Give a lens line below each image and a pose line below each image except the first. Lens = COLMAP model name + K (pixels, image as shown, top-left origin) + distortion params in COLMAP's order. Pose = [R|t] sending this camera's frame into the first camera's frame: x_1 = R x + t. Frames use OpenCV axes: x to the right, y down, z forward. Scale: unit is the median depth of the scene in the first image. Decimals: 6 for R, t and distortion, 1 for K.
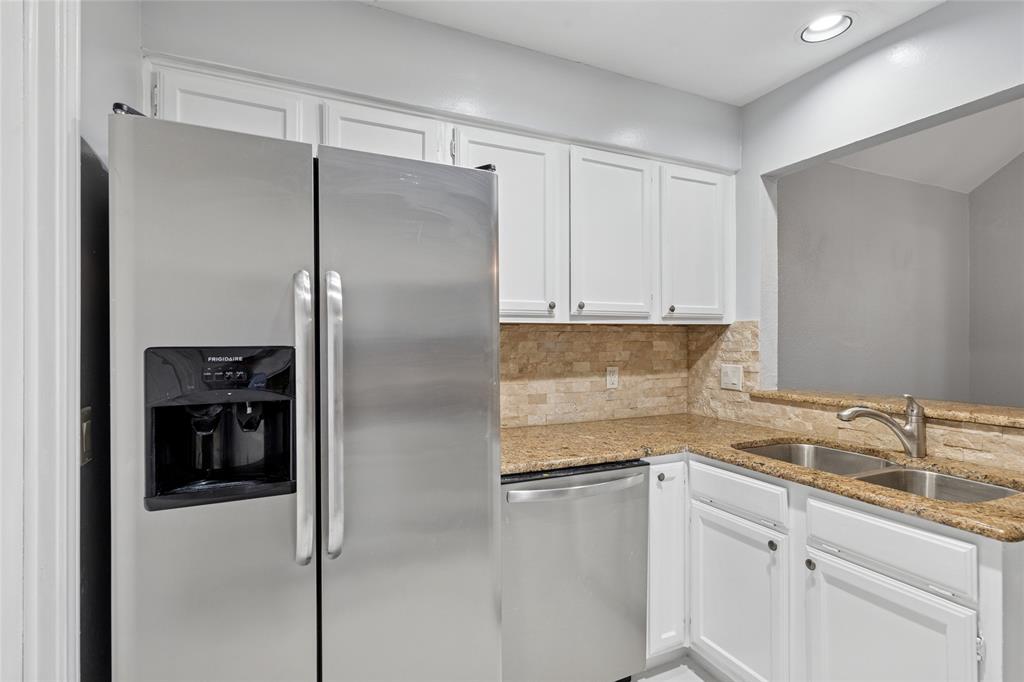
lens RADIAL K [[493.2, 0, 504.2], [0, 493.2, 341.9], [0, 0, 1]] dist [0.001282, -0.000256]
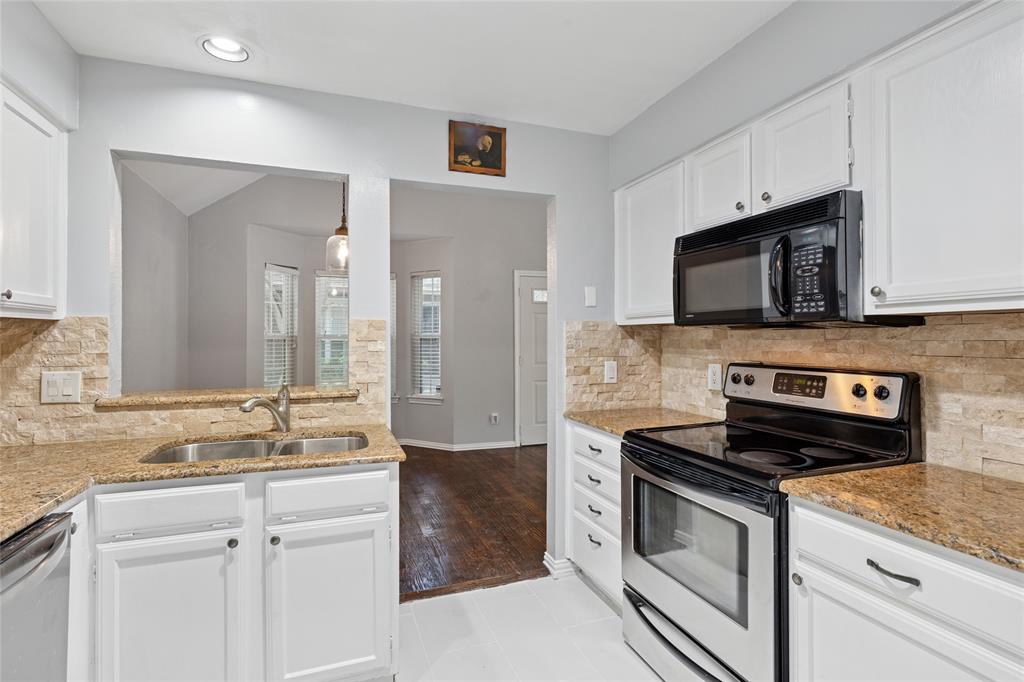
lens RADIAL K [[493.2, 0, 503.5], [0, 493.2, 336.7], [0, 0, 1]] dist [0.001282, -0.000256]
pose [[0.074568, 0.008156, 0.997183, -0.319546], [0.004660, 0.999953, -0.008527, 0.001273], [-0.997205, 0.005283, 0.074526, 0.277953]]
